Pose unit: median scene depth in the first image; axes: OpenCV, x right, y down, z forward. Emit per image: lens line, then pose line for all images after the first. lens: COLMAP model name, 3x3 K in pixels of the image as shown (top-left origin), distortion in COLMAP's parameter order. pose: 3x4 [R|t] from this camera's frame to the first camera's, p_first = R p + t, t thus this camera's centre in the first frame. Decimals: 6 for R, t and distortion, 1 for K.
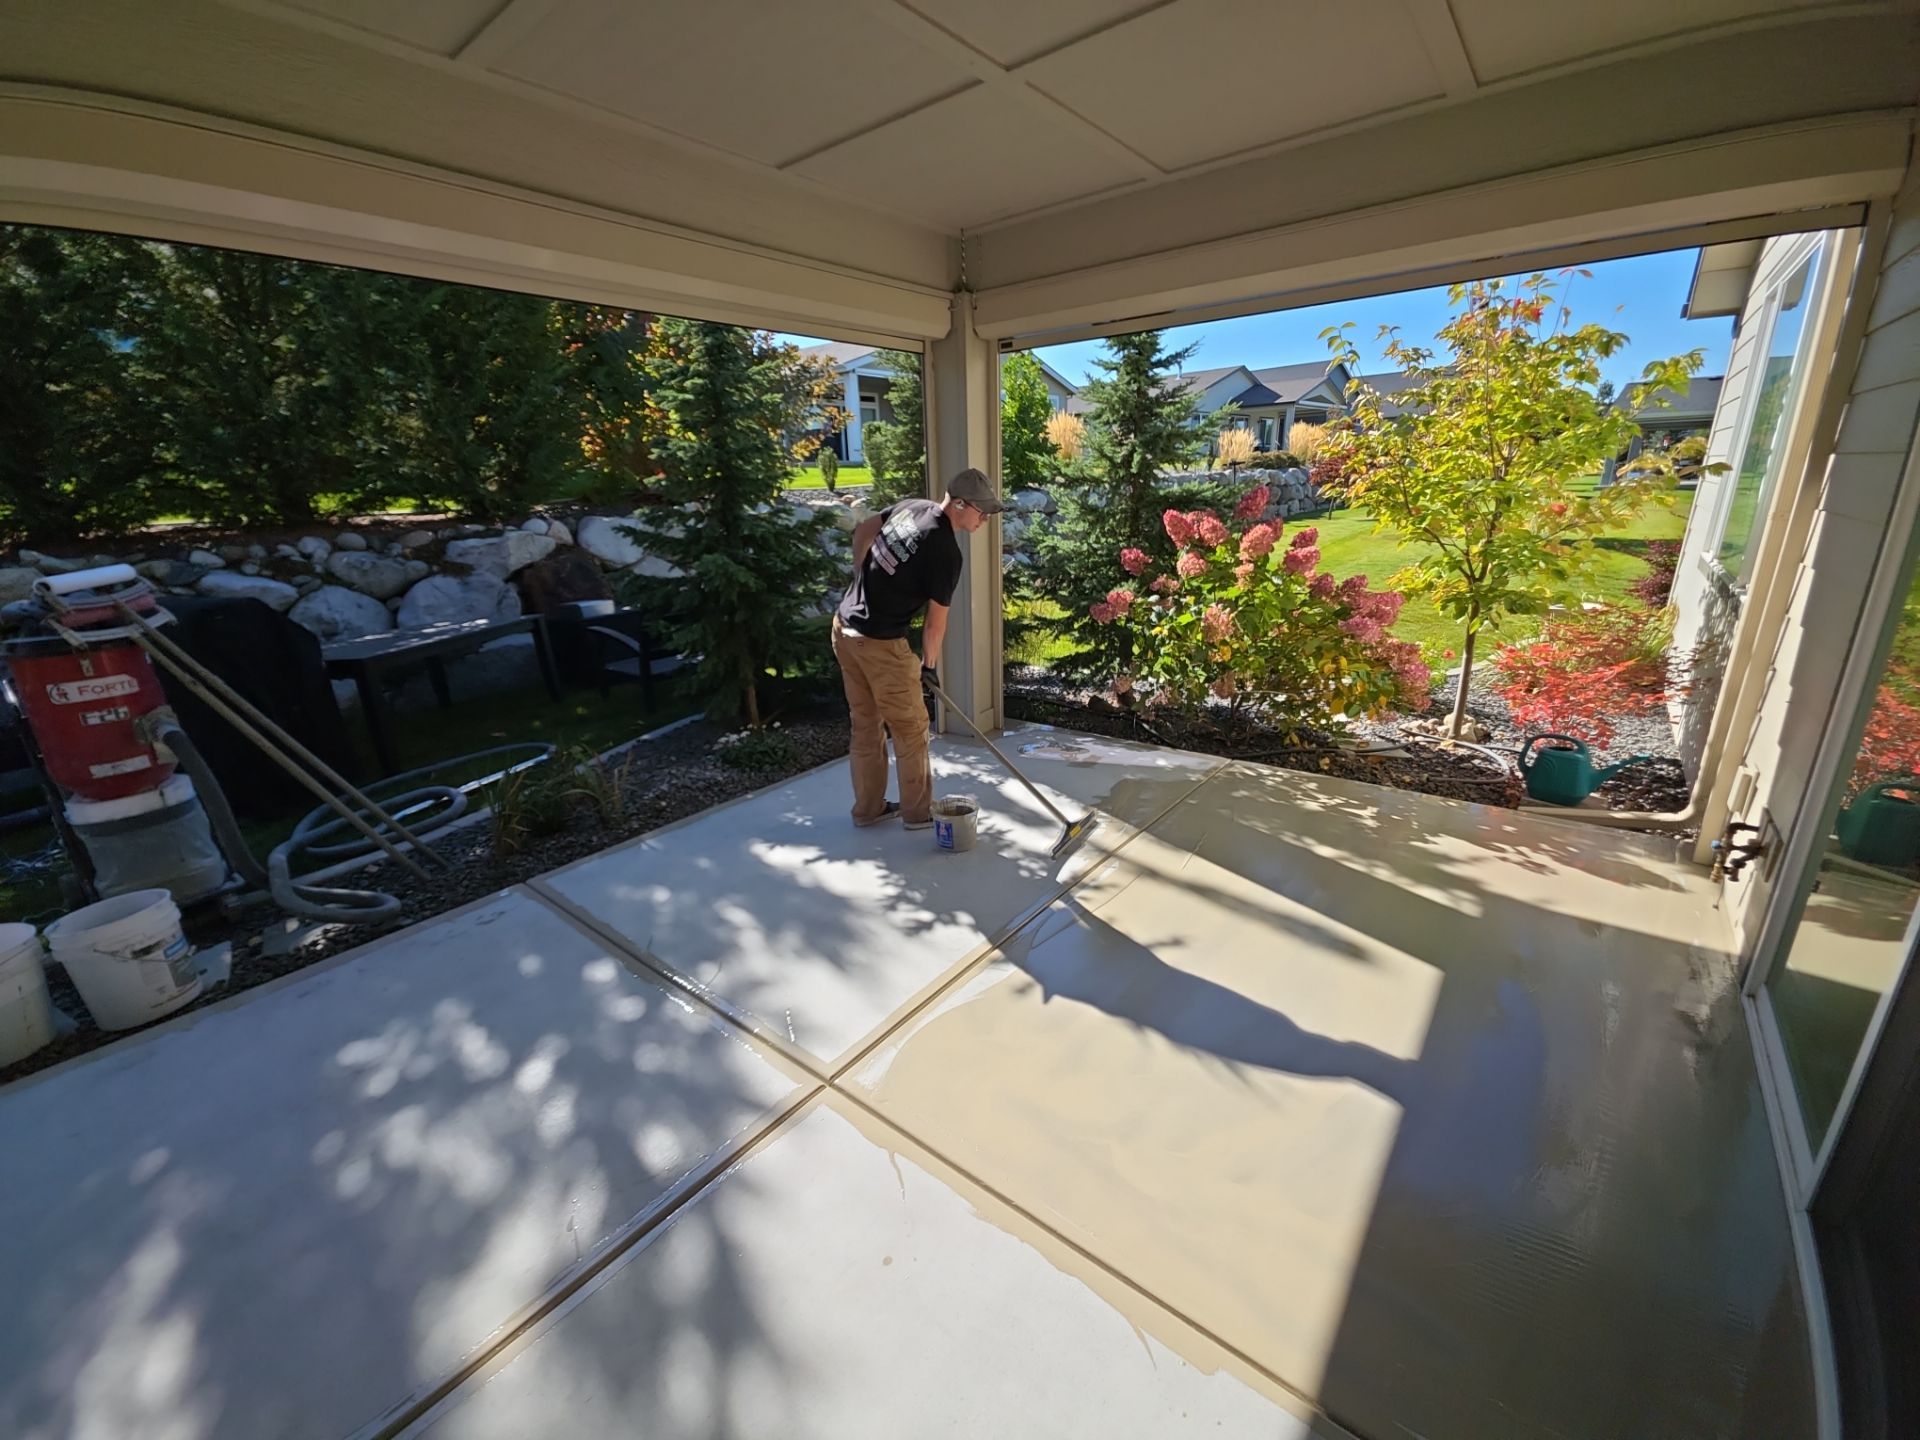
lens RADIAL K [[761.7, 0, 950.8], [0, 761.7, 716.4], [0, 0, 1]] dist [0.014342, -0.007650]
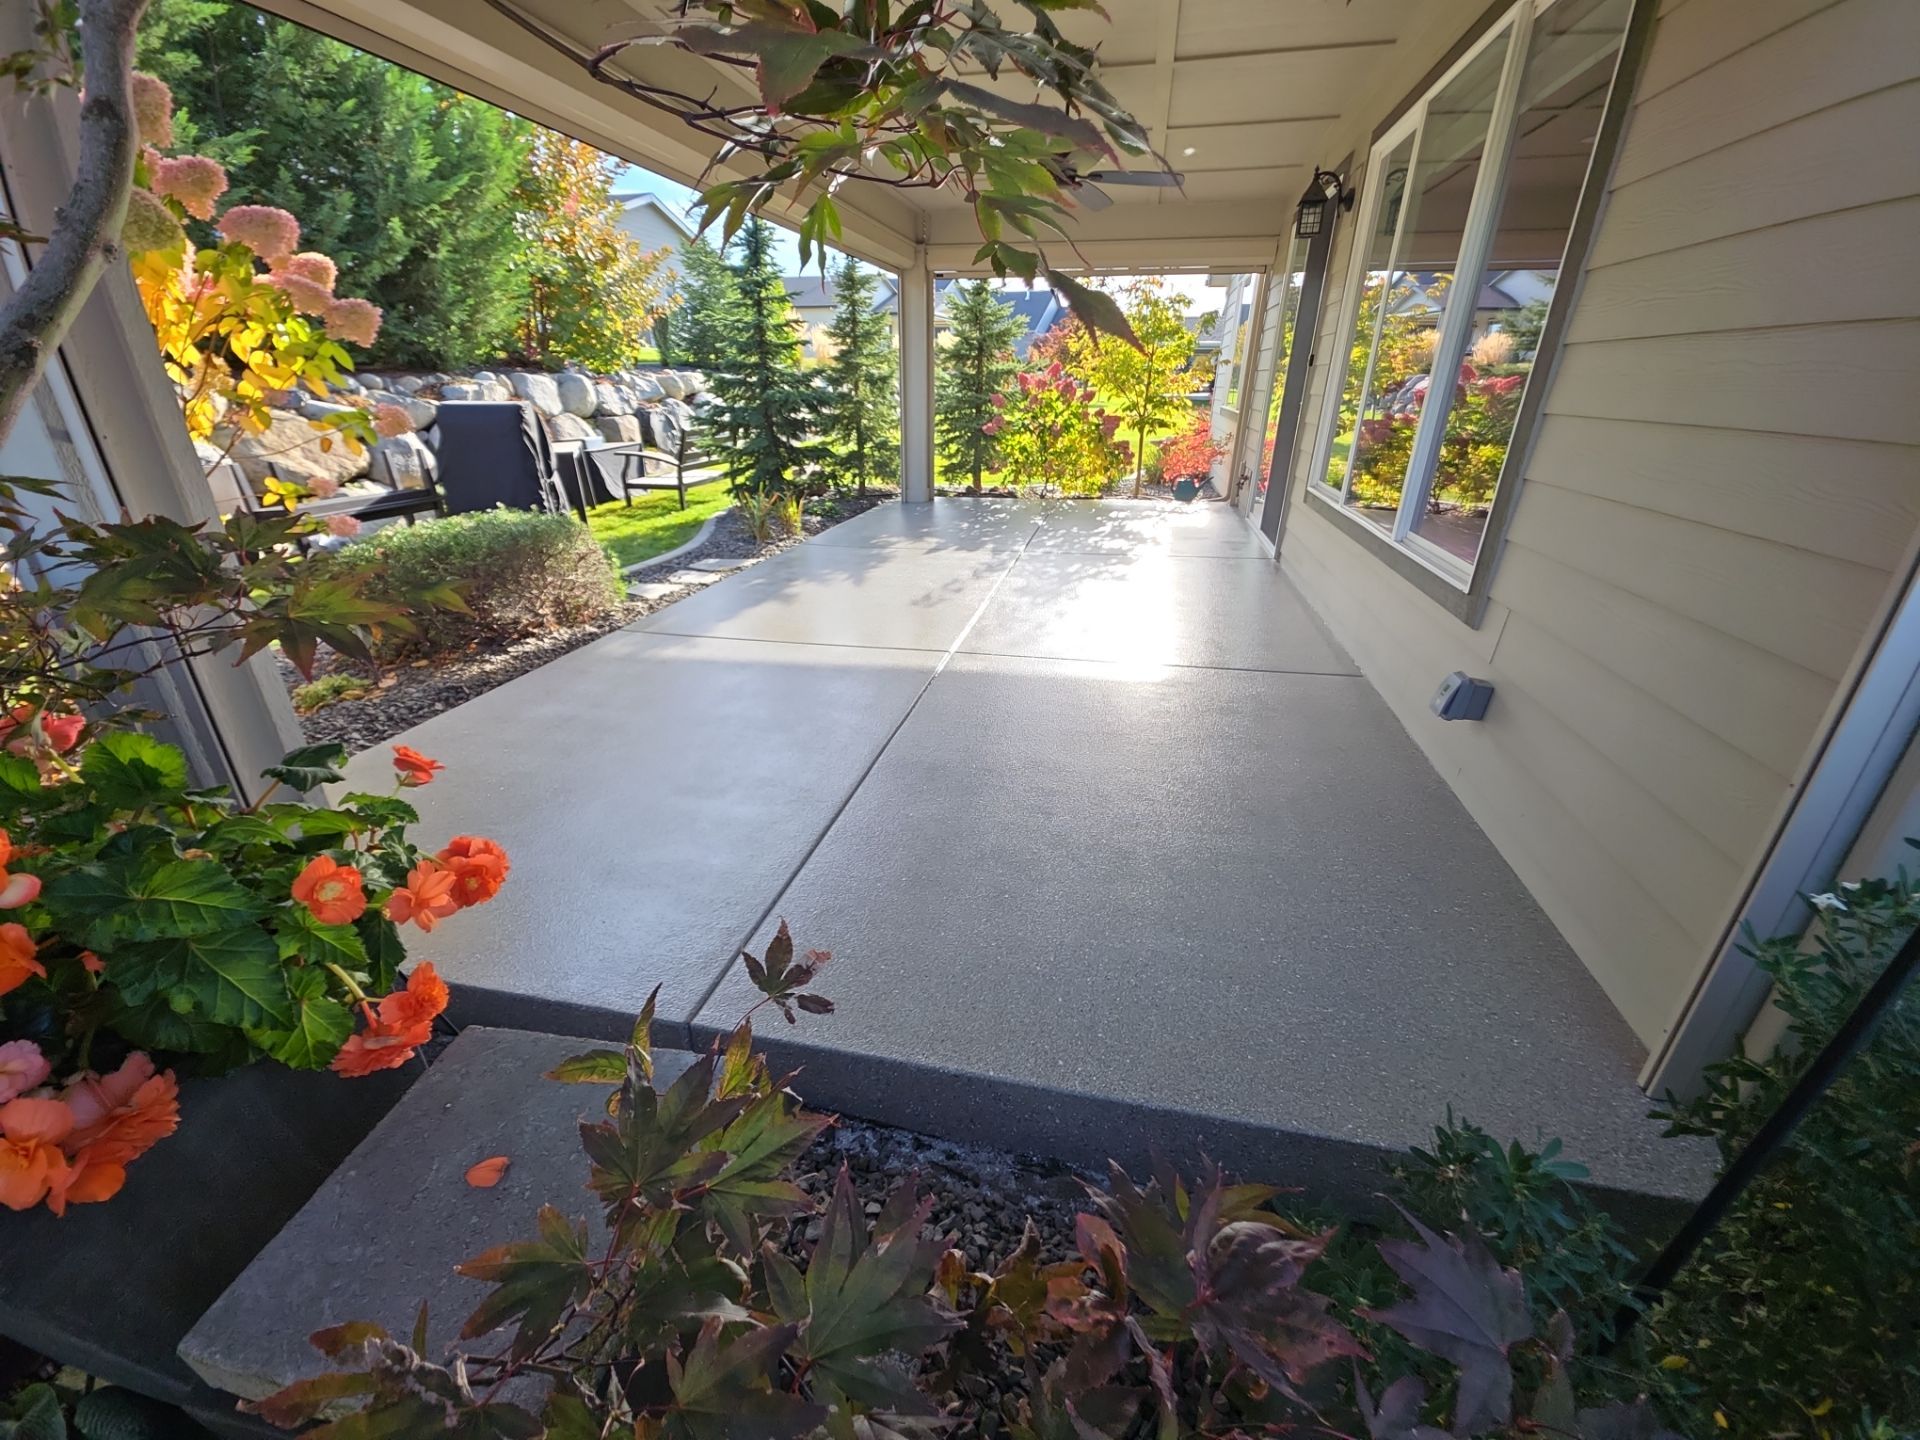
lens RADIAL K [[766.9, 0, 959.5], [0, 766.9, 721.3], [0, 0, 1]] dist [0.000584, -0.000170]
pose [[0.893918, -0.148004, 0.423091, -0.787804], [0.101683, 0.986264, 0.130172, 0.333196], [-0.436546, -0.073342, 0.896688, -0.743495]]
